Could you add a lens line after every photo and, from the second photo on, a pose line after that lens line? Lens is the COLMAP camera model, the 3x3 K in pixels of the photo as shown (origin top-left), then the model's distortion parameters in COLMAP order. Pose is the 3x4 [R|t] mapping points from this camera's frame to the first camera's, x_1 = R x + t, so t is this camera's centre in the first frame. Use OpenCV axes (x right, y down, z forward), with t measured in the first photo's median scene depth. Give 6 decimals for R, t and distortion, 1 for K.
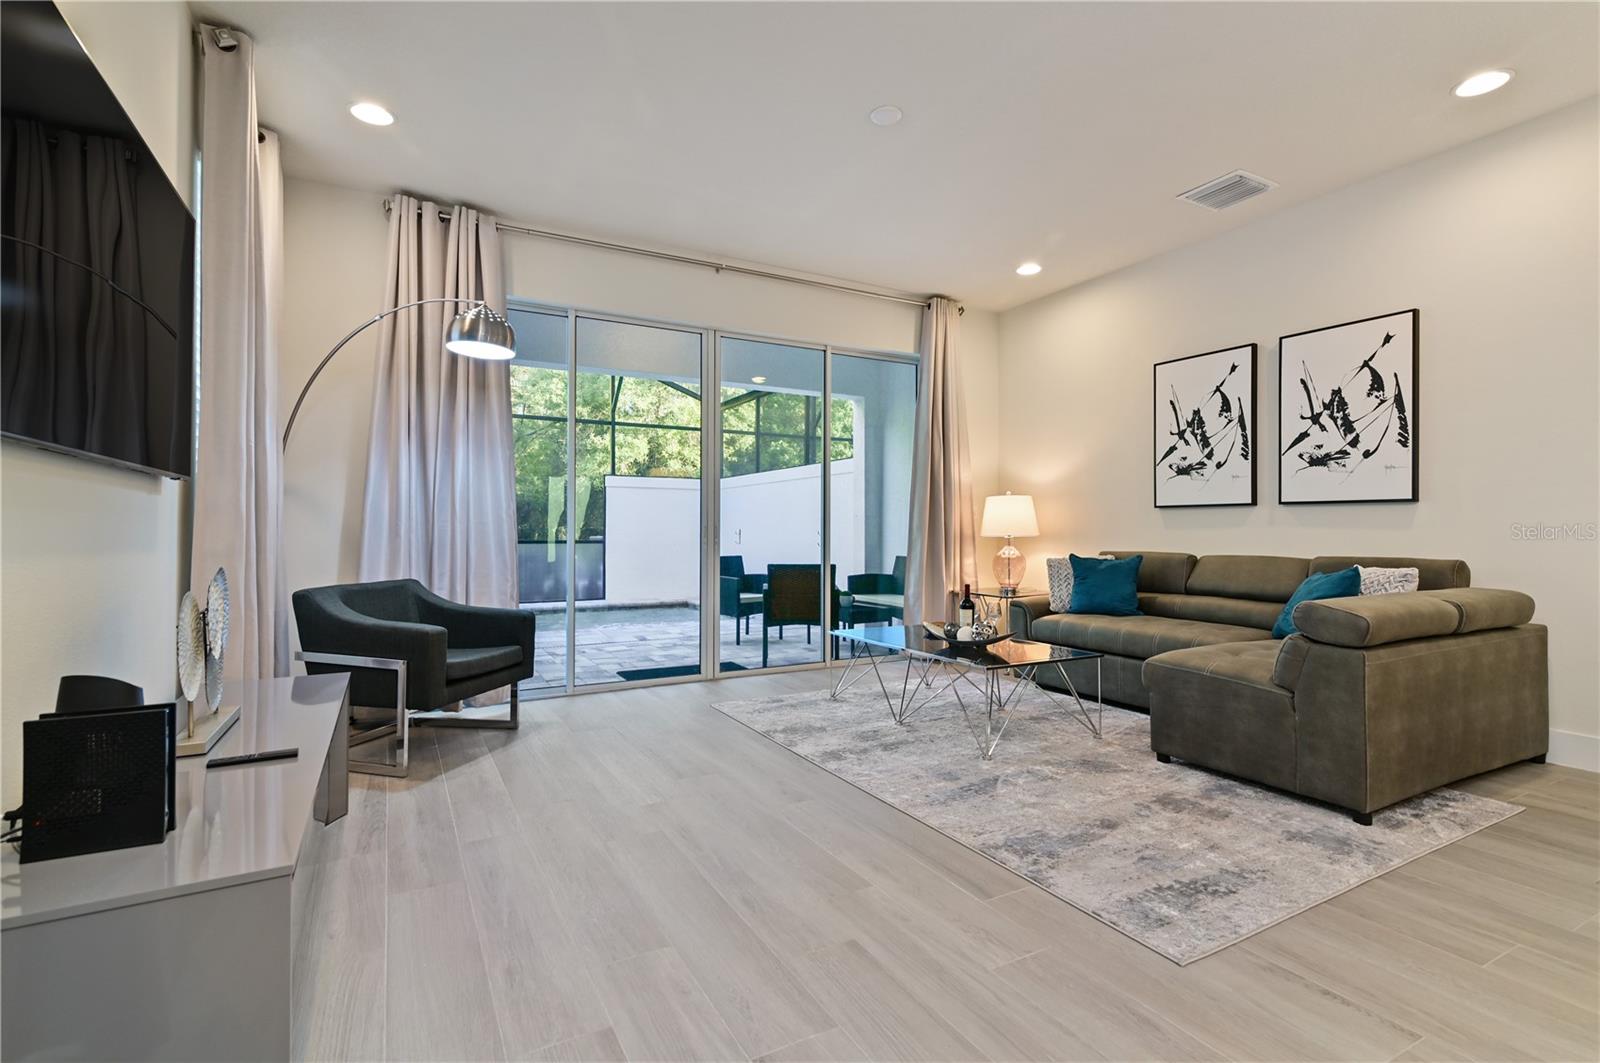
lens RADIAL K [[741.6, 0, 822.7], [0, 741.6, 536.0], [0, 0, 1]] dist [0.010540, -0.001080]
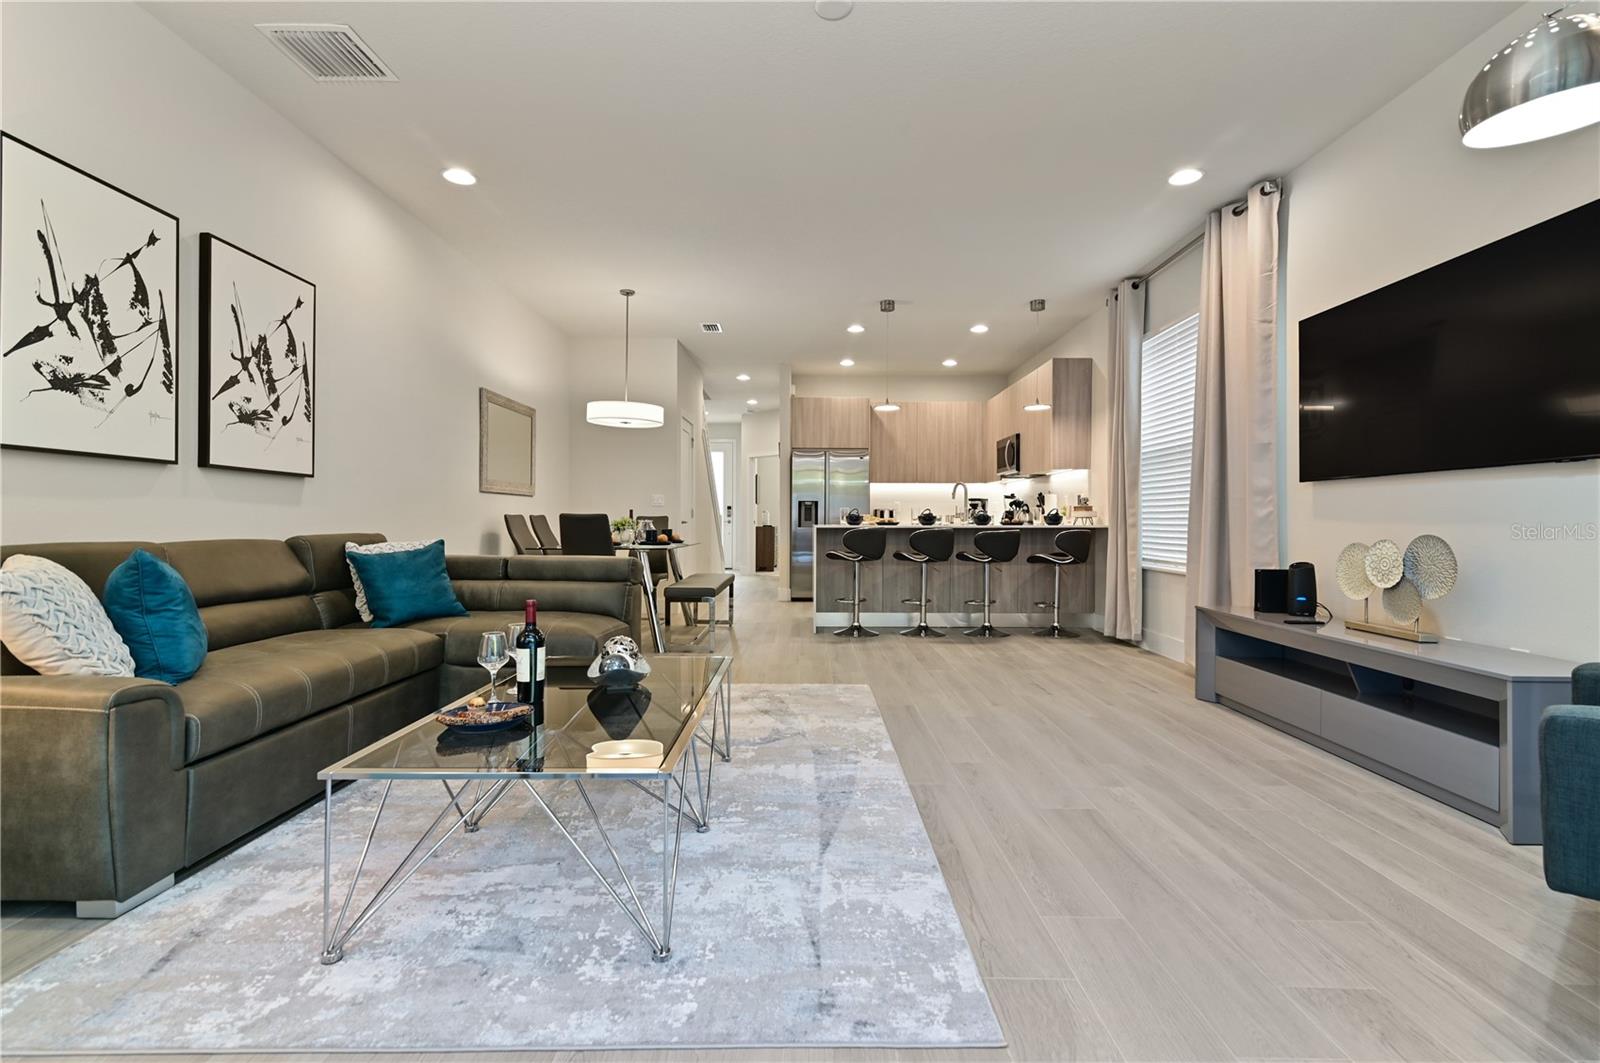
lens RADIAL K [[741.6, 0, 792.3], [0, 741.6, 525.7], [0, 0, 1]] dist [0.010540, -0.001080]
pose [[-0.856319, -0.007218, 0.516397, -0.243988], [-0.000136, 0.999905, 0.013751, 0.003840], [-0.516447, 0.011705, -0.856239, 1.372334]]
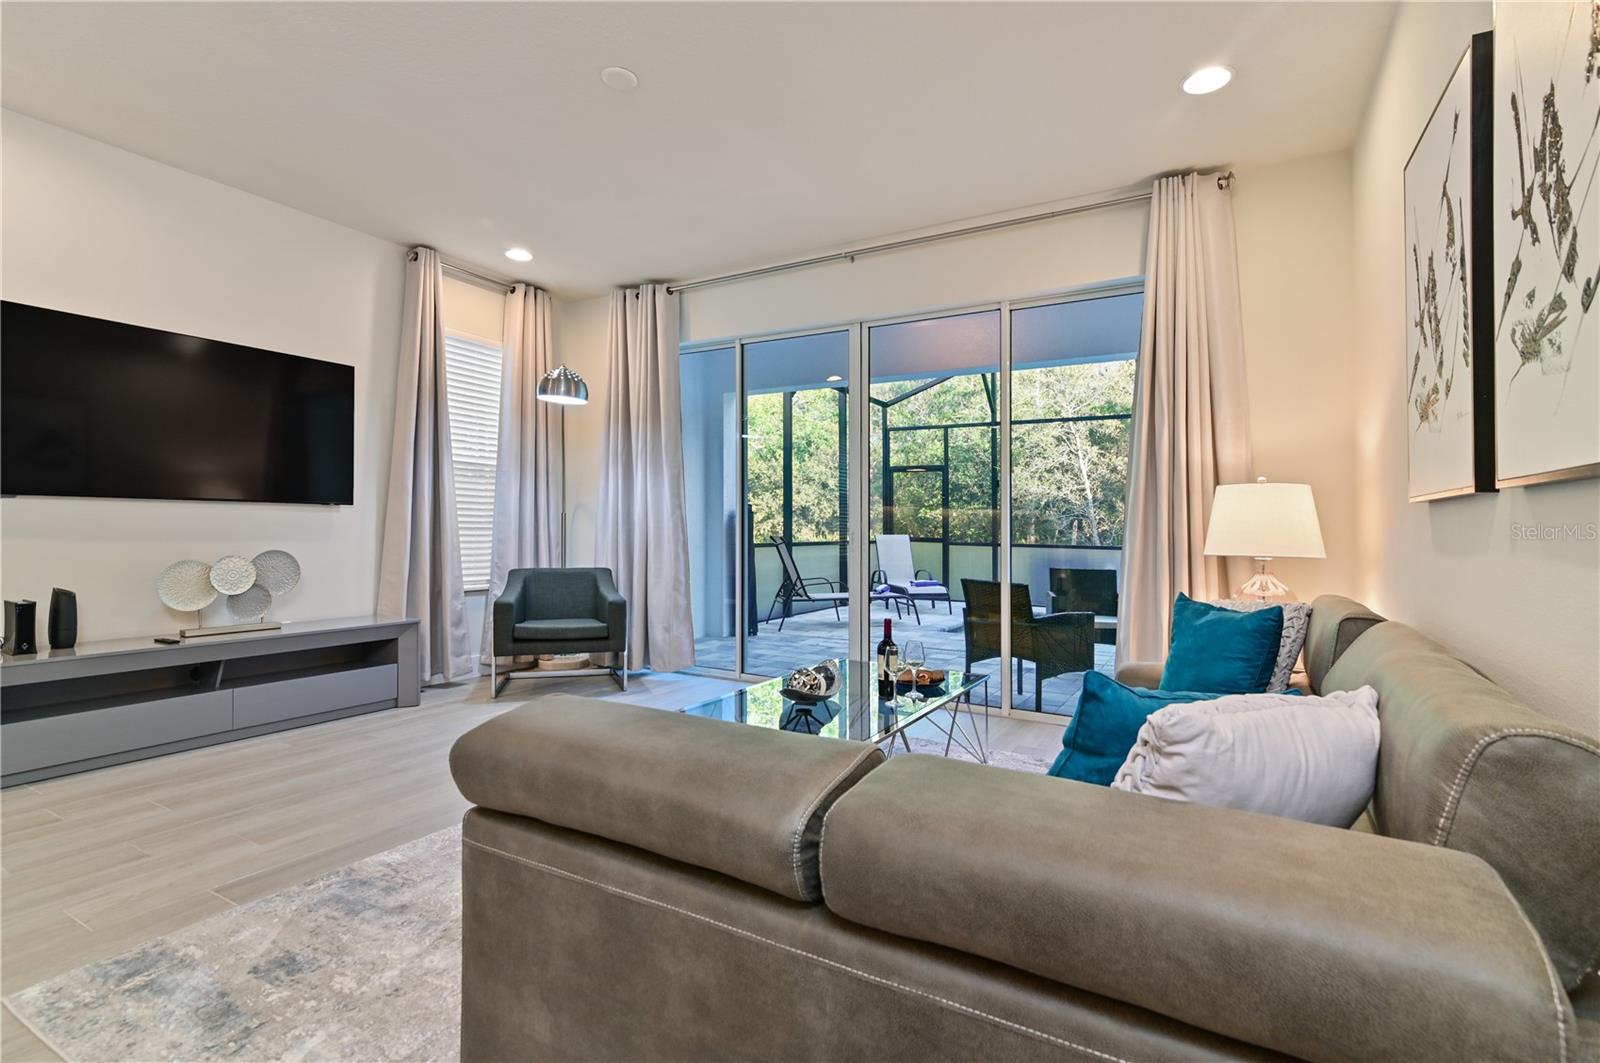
lens RADIAL K [[741.6, 0, 791.7], [0, 741.6, 518.3], [0, 0, 1]] dist [0.010540, -0.001080]
pose [[0.503484, -0.001918, -0.864002, 0.771303], [-0.022192, 0.999639, -0.015151, -0.018039], [0.863719, 0.026803, 0.503260, 0.582318]]
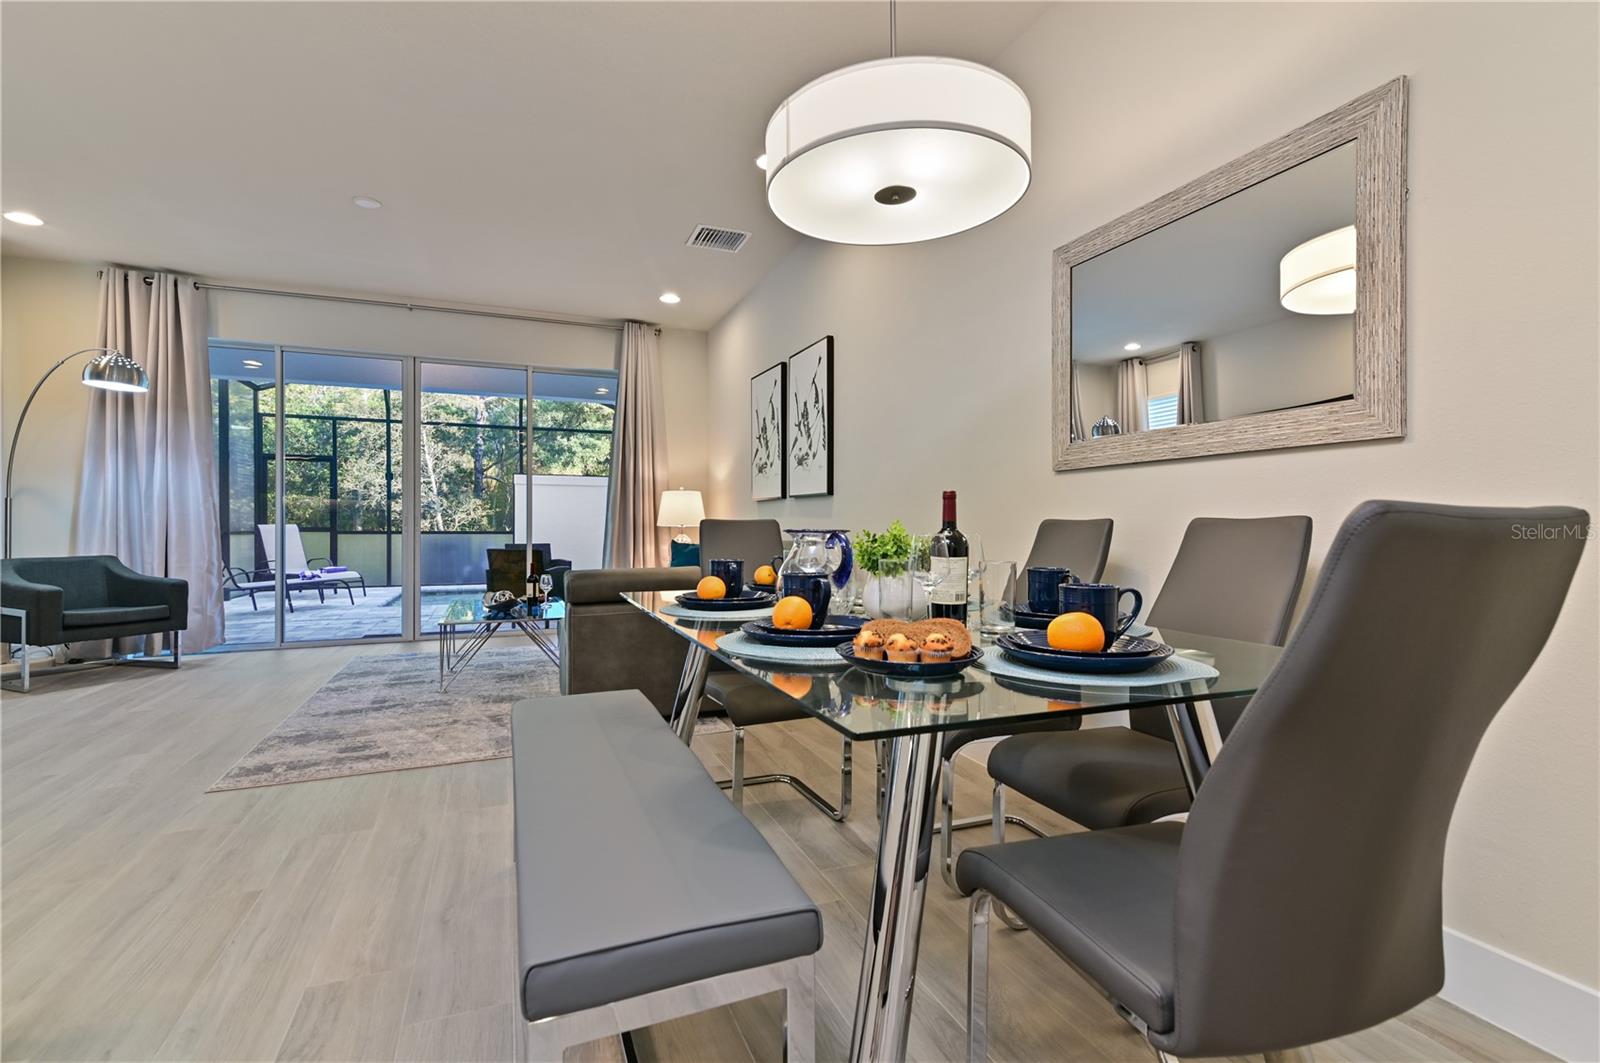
lens RADIAL K [[741.6, 0, 815.2], [0, 741.6, 522.4], [0, 0, 1]] dist [0.010540, -0.001080]
pose [[0.993542, 0.002200, -0.113442, 0.817778], [-0.003628, 0.999917, -0.012386, 0.011689], [0.113405, 0.012717, 0.993467, -0.176236]]
